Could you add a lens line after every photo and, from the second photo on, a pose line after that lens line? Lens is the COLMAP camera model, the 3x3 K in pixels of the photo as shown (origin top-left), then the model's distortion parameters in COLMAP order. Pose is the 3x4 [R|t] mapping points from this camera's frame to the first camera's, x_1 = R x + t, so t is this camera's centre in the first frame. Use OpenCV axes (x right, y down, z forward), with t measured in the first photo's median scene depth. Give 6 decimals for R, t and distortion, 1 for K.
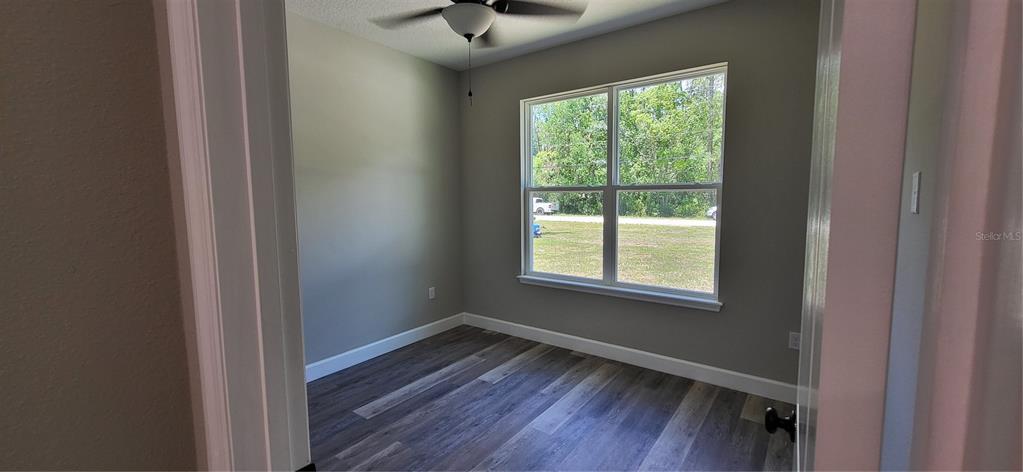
lens RADIAL K [[424.5, 0, 511.5], [0, 424.5, 236.0], [0, 0, 1]] dist [0.001033, -0.000009]
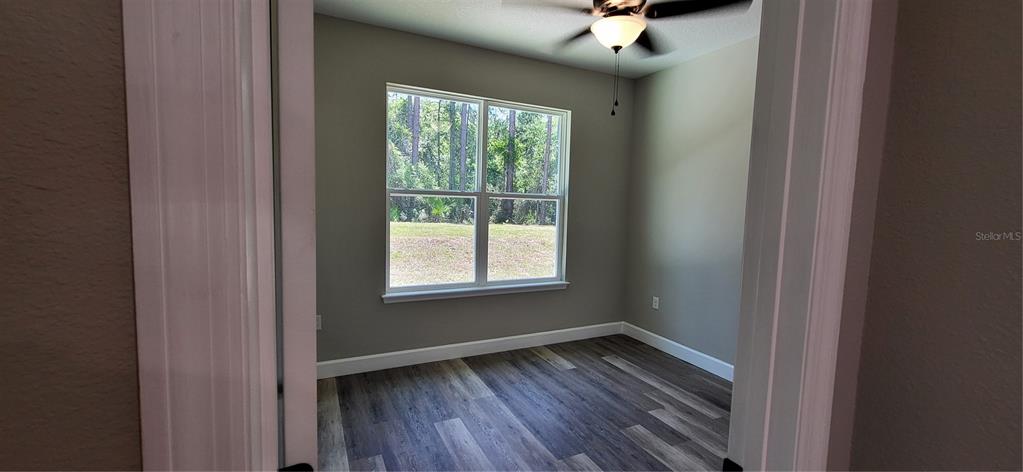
lens RADIAL K [[404.5, 0, 507.0], [0, 404.5, 233.9], [0, 0, 1]] dist [0.001376, -0.000122]
pose [[0.460268, -0.050515, 0.886341, -0.641513], [0.051423, 0.998221, 0.030189, -0.042333], [-0.886289, 0.031683, 0.462047, 0.472527]]
